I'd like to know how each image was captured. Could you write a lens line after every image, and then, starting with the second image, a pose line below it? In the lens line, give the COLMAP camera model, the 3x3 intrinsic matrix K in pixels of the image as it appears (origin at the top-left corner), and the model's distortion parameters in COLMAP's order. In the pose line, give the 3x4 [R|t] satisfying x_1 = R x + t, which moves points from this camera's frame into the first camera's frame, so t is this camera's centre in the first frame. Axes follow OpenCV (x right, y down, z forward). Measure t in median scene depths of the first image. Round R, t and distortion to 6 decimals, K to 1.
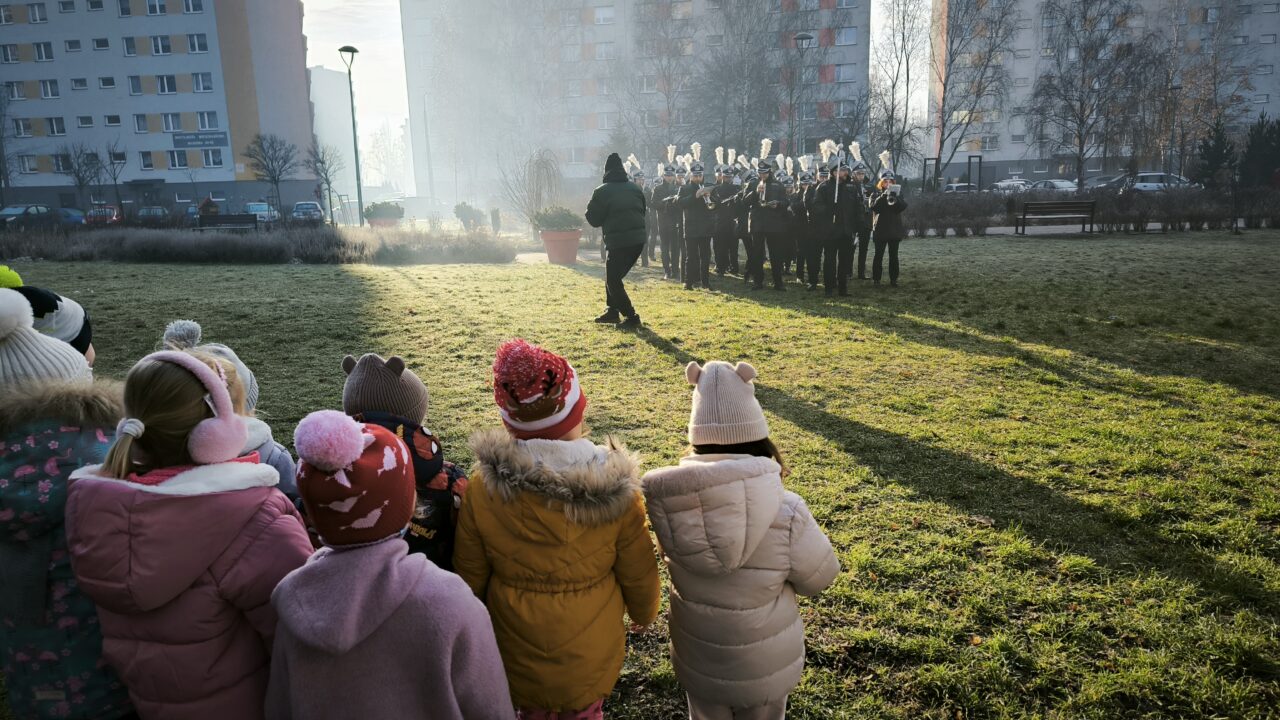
lens RADIAL K [[915.2, 0, 640.0], [0, 915.2, 360.0], [0, 0, 1]] dist [0.071630, -0.049643]
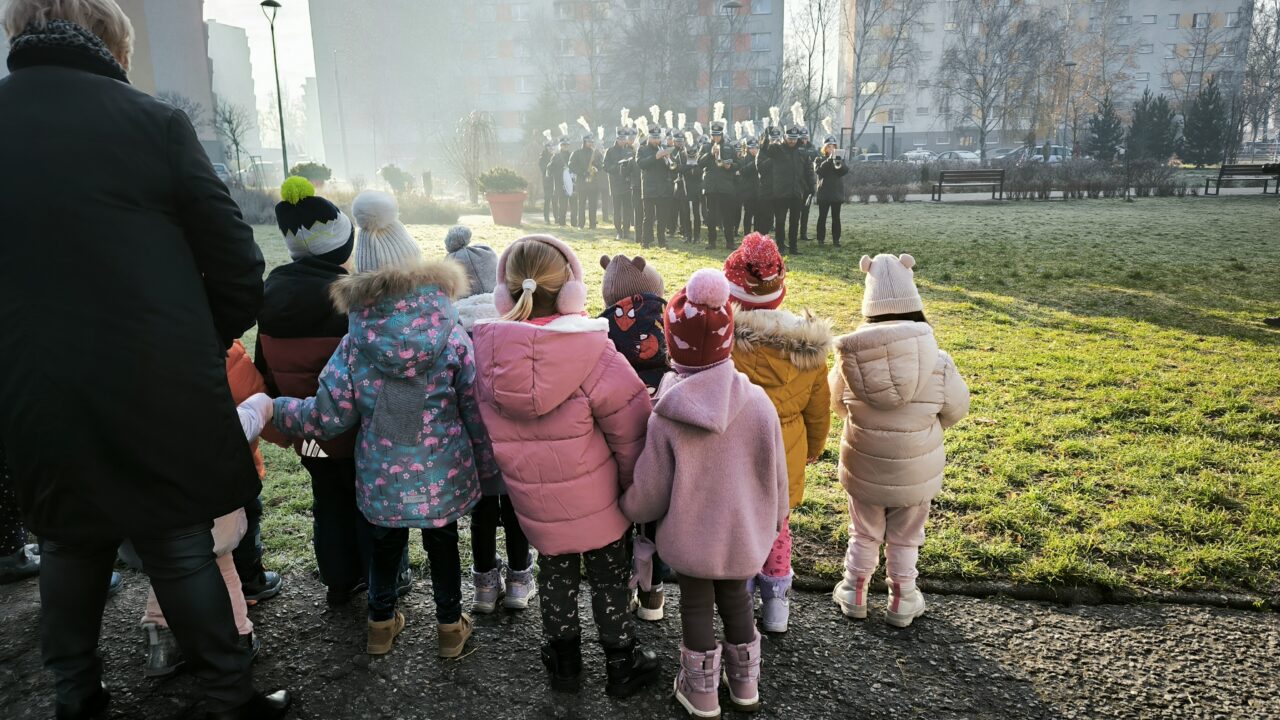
lens RADIAL K [[920.4, 0, 646.7], [0, 920.4, 364.0], [0, 0, 1]] dist [0.039817, -0.008770]
pose [[0.994815, -0.011982, 0.100993, -0.050389], [0.008211, 0.999256, 0.037673, 0.013894], [-0.101370, -0.036649, 0.994174, -0.038464]]
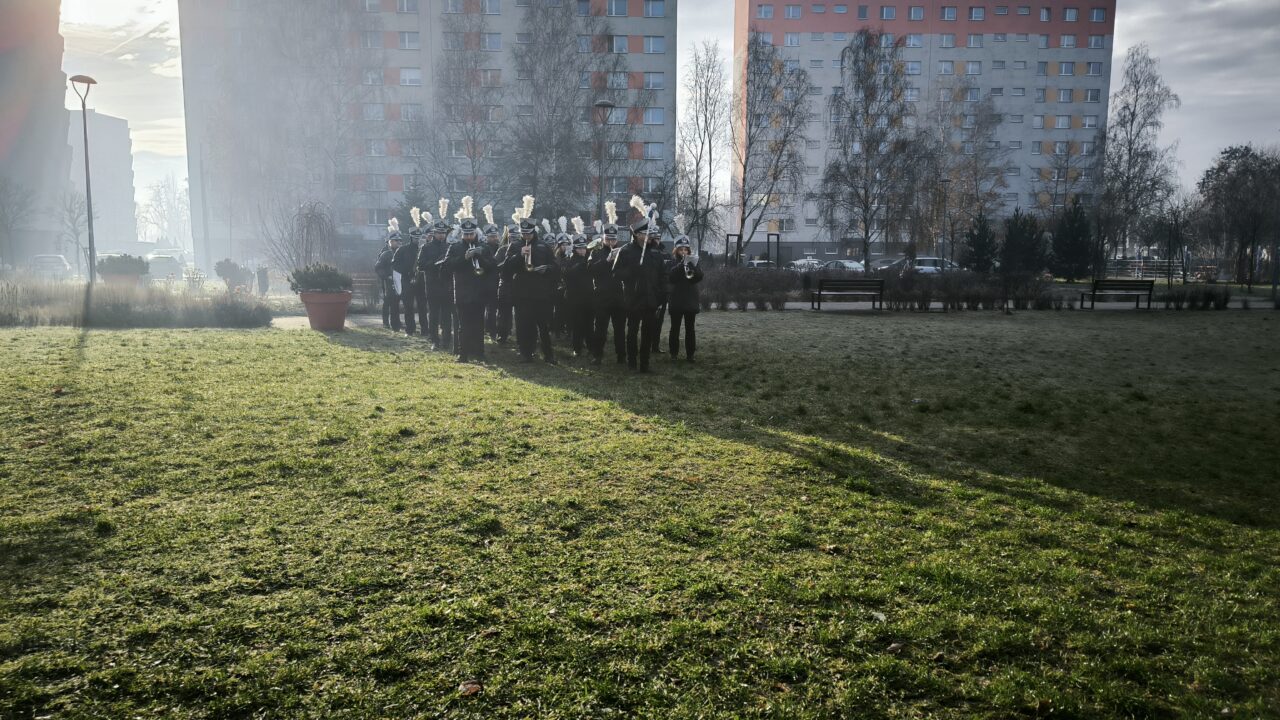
lens RADIAL K [[915.2, 0, 640.0], [0, 915.2, 360.0], [0, 0, 1]] dist [0.071630, -0.049643]
pose [[0.980120, 0.010349, 0.198136, 0.044993], [0.004479, 0.997230, -0.074248, -0.014099], [-0.198355, 0.073659, 0.977358, 0.118705]]
